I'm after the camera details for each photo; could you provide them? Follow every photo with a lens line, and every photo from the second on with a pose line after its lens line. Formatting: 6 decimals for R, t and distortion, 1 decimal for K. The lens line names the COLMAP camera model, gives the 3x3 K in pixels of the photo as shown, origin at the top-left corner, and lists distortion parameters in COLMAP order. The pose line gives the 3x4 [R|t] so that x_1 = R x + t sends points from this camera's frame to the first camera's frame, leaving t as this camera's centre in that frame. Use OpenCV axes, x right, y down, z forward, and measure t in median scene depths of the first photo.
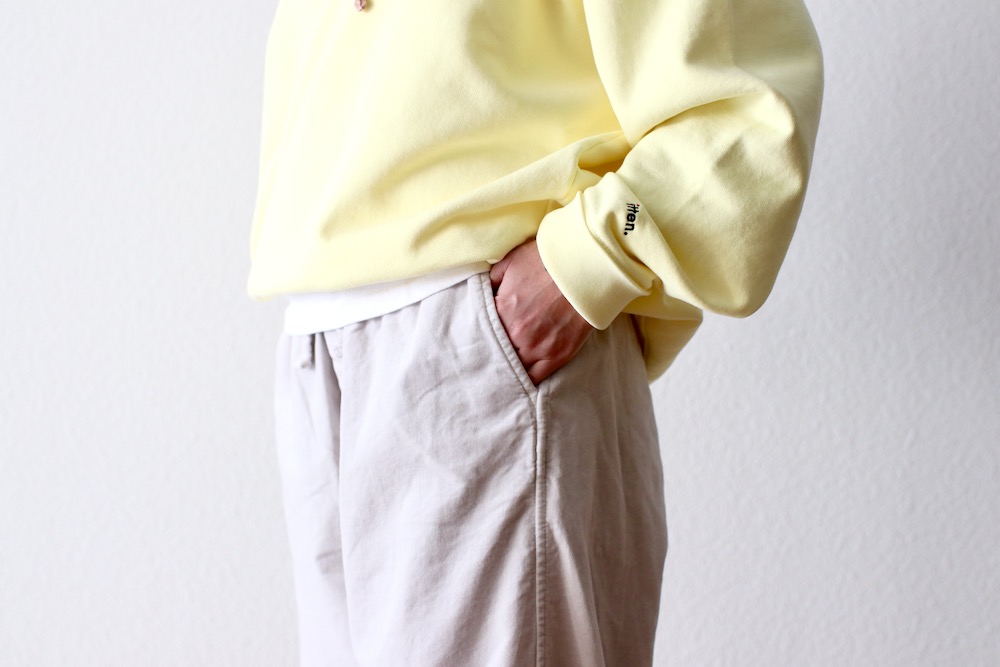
lens RADIAL K [[2219.4, 0, 536.8], [0, 2219.4, 347.7], [0, 0, 1]] dist [-0.160287, 0.000000]
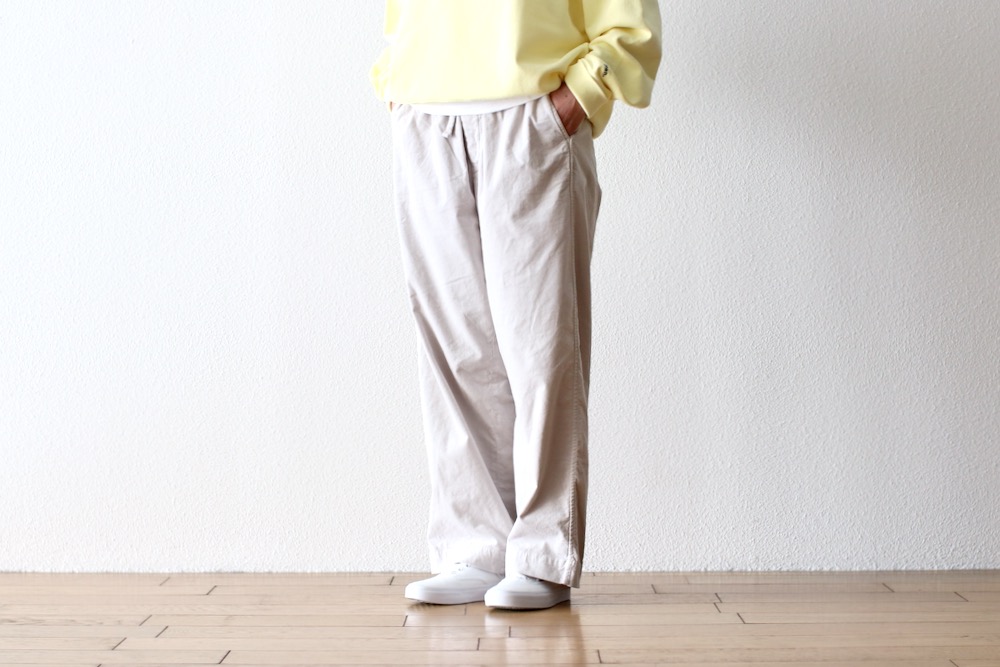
lens RADIAL K [[2219.4, 0, 497.2], [0, 2219.4, 328.1], [0, 0, 1]] dist [-0.160287, 0.000000]
pose [[0.999897, -0.010462, -0.009833, -0.038831], [0.011364, 0.995254, 0.096642, -0.007442], [0.008776, -0.096744, 0.995271, -0.997693]]
